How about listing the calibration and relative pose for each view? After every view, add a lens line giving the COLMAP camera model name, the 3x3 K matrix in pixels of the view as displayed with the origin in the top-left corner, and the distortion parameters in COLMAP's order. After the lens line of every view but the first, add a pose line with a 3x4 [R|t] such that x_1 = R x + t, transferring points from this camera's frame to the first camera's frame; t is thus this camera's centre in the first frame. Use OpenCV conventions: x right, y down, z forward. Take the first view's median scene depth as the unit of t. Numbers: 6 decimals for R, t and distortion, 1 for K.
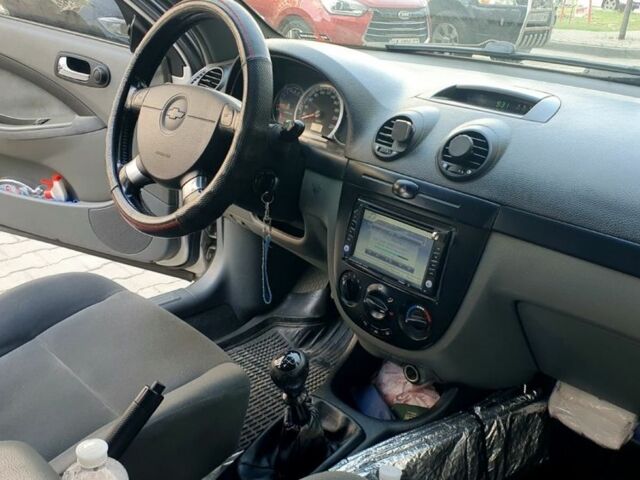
lens RADIAL K [[653.2, 0, 320.0], [0, 653.2, 240.0], [0, 0, 1]] dist [0.125853, -0.310928]
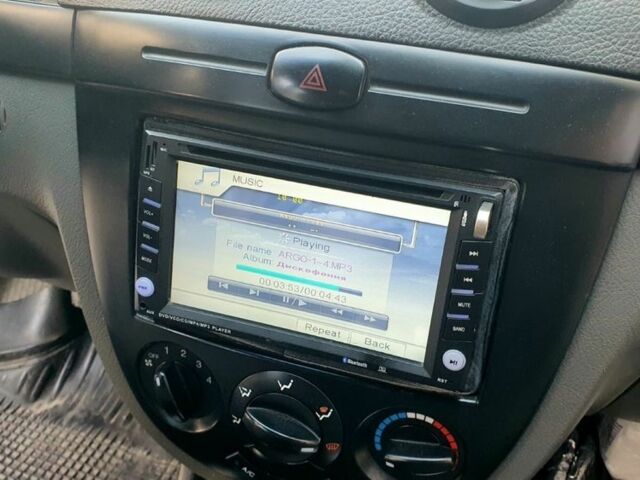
lens RADIAL K [[653.2, 0, 320.0], [0, 653.2, 240.0], [0, 0, 1]] dist [0.125853, -0.310928]
pose [[0.884406, -0.252267, 0.392666, -0.006275], [0.181312, 0.960961, 0.208996, -0.065151], [-0.430060, -0.113642, 0.895619, 0.683602]]
